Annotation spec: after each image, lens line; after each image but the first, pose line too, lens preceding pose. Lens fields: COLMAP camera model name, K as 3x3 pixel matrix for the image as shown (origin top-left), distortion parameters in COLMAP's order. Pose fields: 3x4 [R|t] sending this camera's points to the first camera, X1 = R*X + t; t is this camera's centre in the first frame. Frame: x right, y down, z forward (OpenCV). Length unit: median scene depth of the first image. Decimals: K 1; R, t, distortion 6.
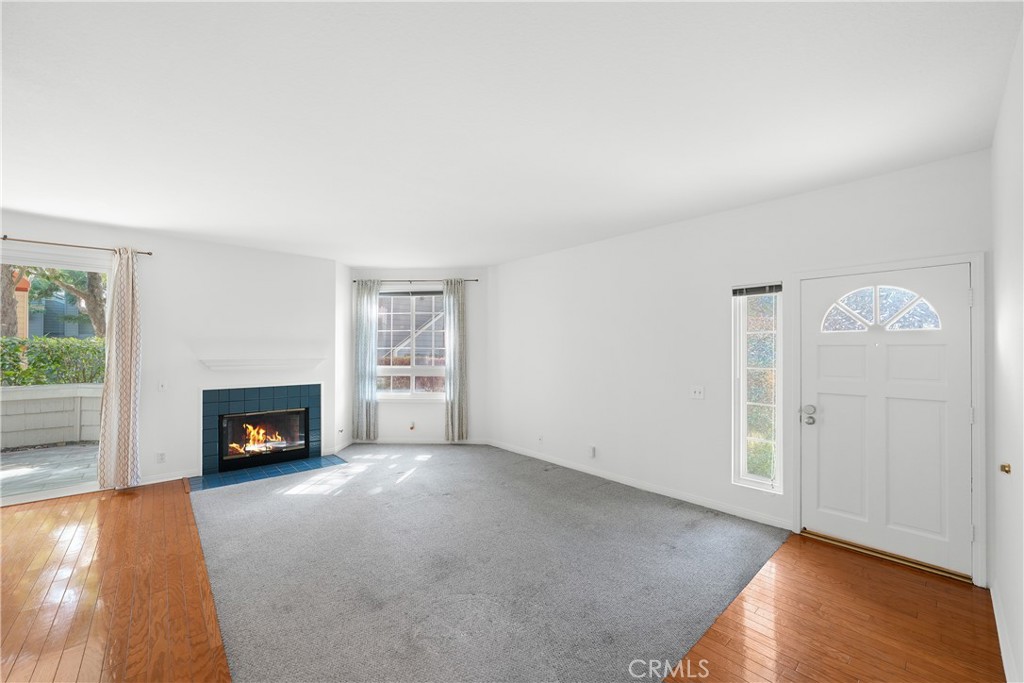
lens RADIAL K [[411.0, 0, 541.8], [0, 411.0, 345.0], [0, 0, 1]] dist [-0.016666, -0.000129]
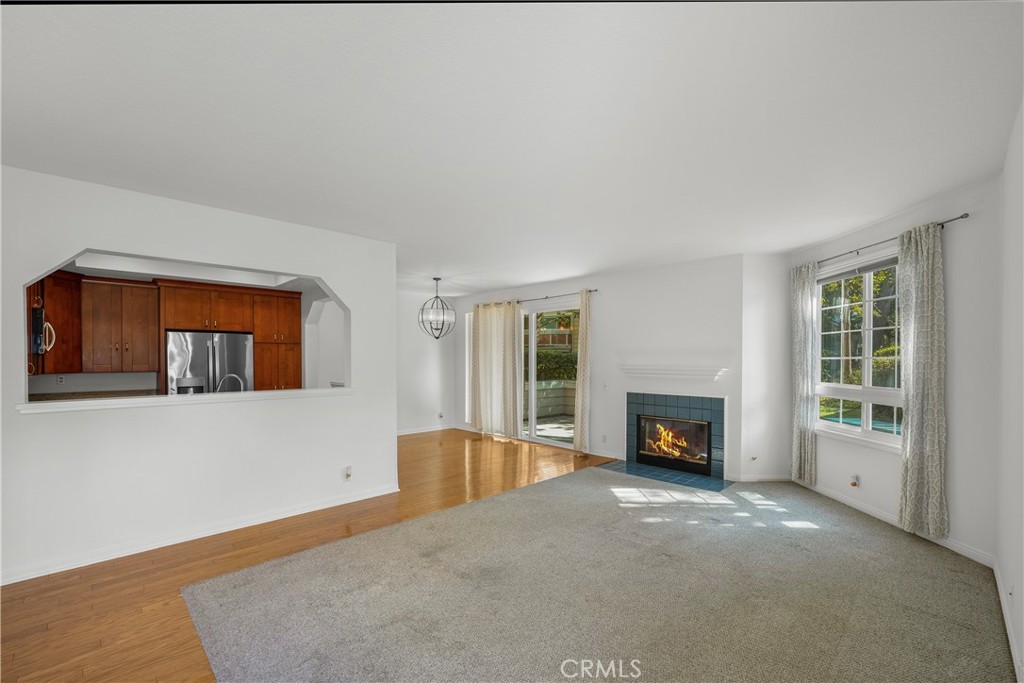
lens RADIAL K [[422.8, 0, 481.0], [0, 422.8, 363.3], [0, 0, 1]] dist [-0.015444, -0.000067]
pose [[-0.020335, 0.012650, -0.999713, 0.387339], [0.004288, 0.999912, 0.012565, 0.006005], [0.999784, -0.004031, -0.020388, 0.502770]]
